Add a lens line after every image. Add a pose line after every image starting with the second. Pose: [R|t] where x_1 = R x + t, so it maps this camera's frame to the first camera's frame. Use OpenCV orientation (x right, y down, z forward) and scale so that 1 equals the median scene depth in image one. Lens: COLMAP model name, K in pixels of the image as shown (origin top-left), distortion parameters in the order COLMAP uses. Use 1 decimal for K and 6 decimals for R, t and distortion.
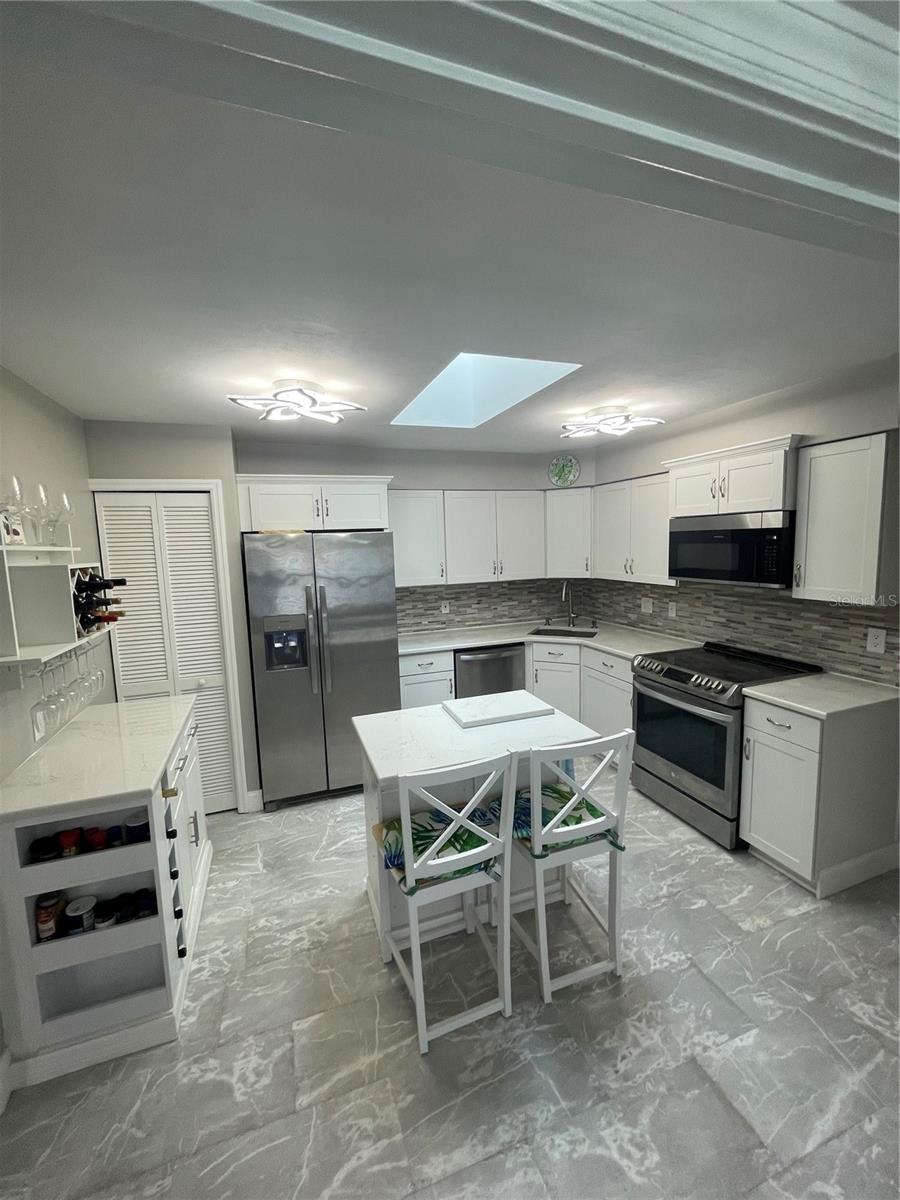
lens RADIAL K [[490.8, 0, 449.5], [0, 490.8, 598.1], [0, 0, 1]] dist [-0.001485, -0.000372]
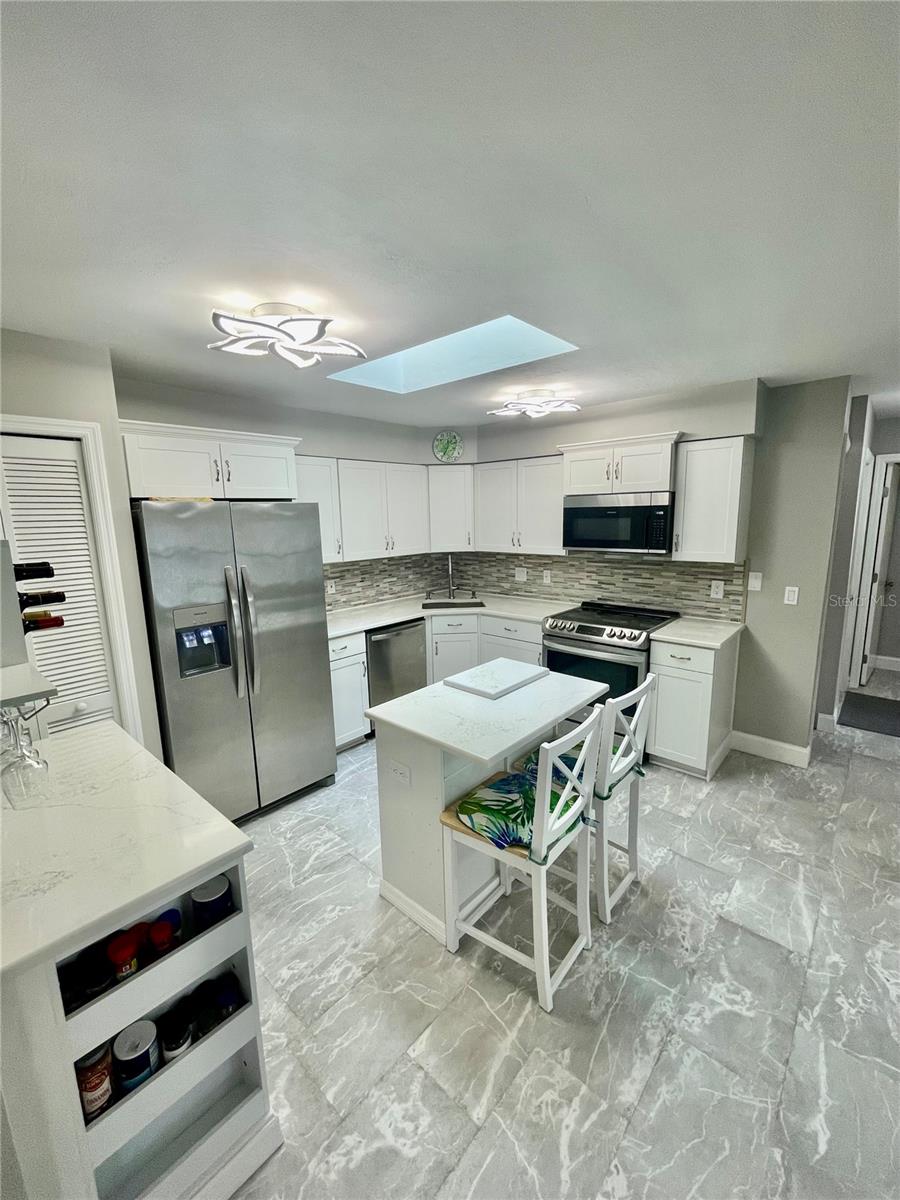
lens RADIAL K [[490.8, 0, 449.5], [0, 490.8, 598.1], [0, 0, 1]] dist [-0.001485, -0.000372]
pose [[0.881181, -0.068654, 0.467768, -0.387490], [0.048912, 0.997329, 0.054237, -0.000224], [-0.470243, -0.024913, 0.882186, 0.125757]]
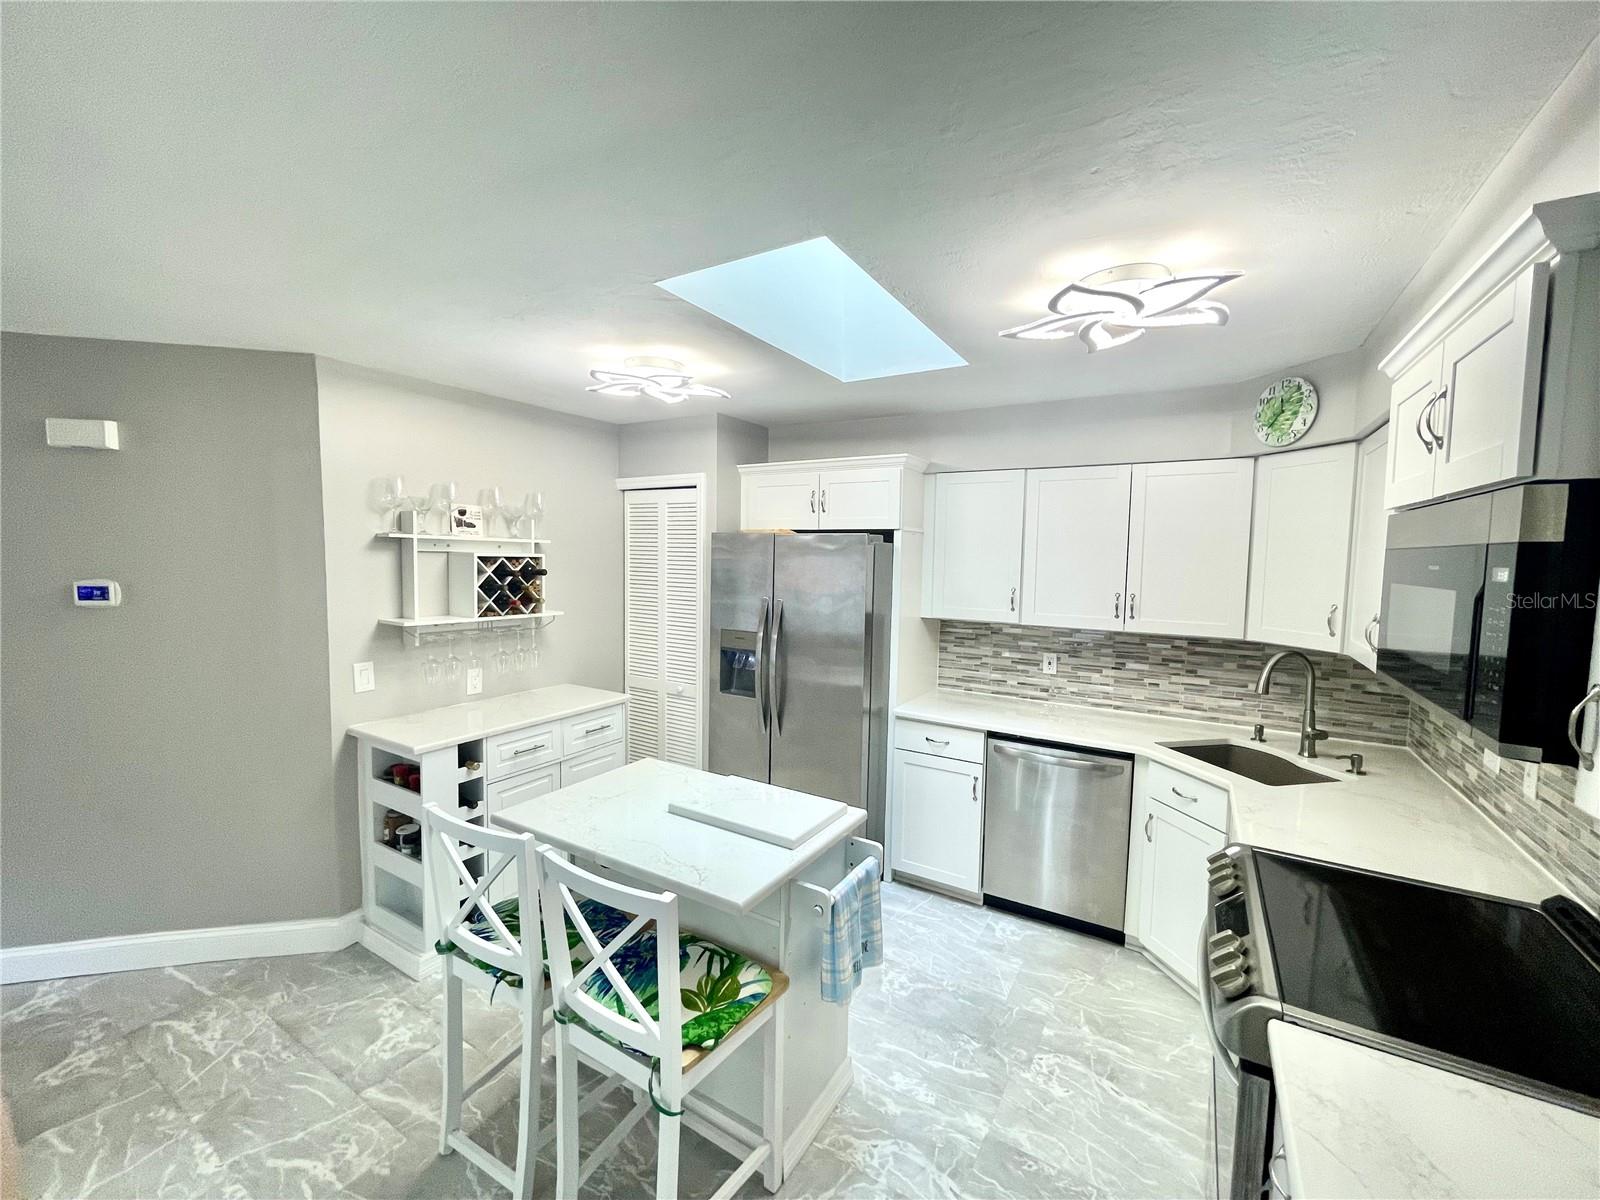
lens RADIAL K [[654.4, 0, 798.3], [0, 654.4, 600.1], [0, 0, 1]] dist [-0.001485, -0.000372]
pose [[0.625876, 0.098902, -0.773626, 0.640037], [-0.127184, 0.991592, 0.023873, -0.060919], [0.769483, 0.083451, 0.633192, 0.403590]]
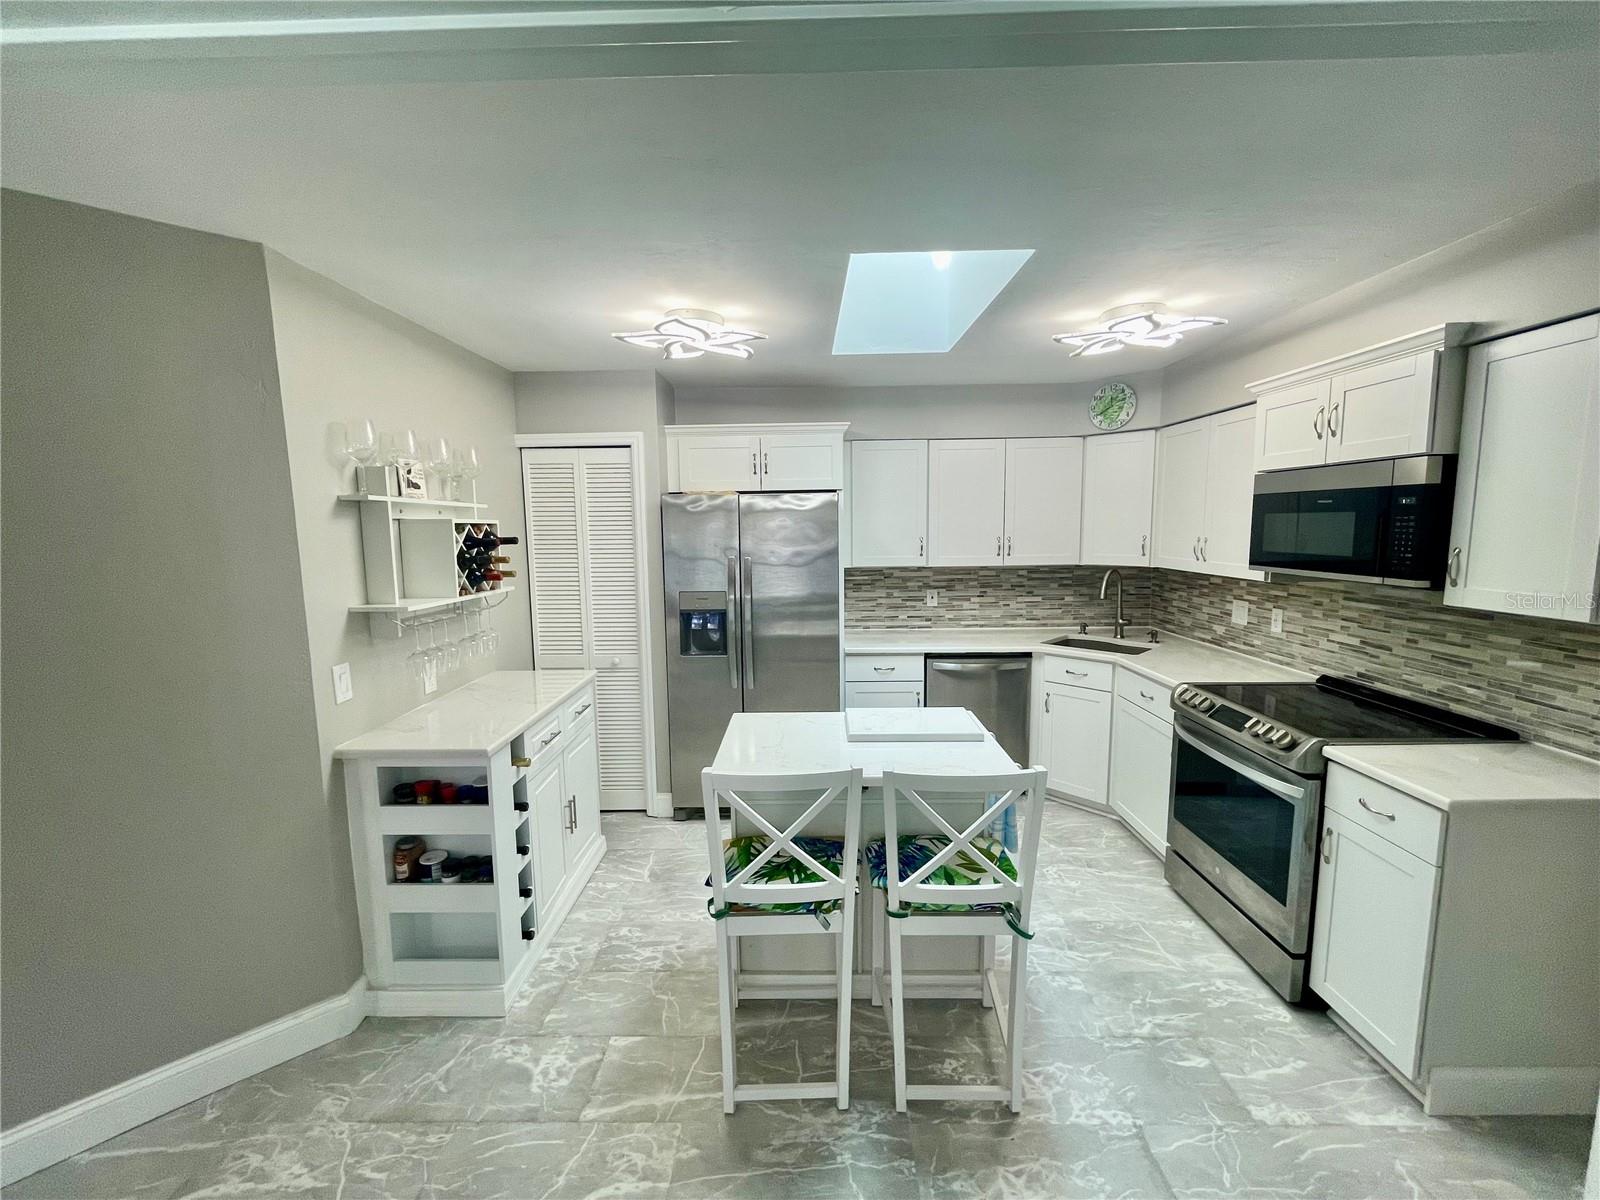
lens RADIAL K [[654.4, 0, 798.3], [0, 654.4, 600.1], [0, 0, 1]] dist [-0.001485, -0.000372]
pose [[0.935865, 0.060267, -0.347166, 0.228887], [-0.056781, 0.998182, 0.020214, 0.019827], [0.347753, 0.000795, 0.937586, 0.002839]]
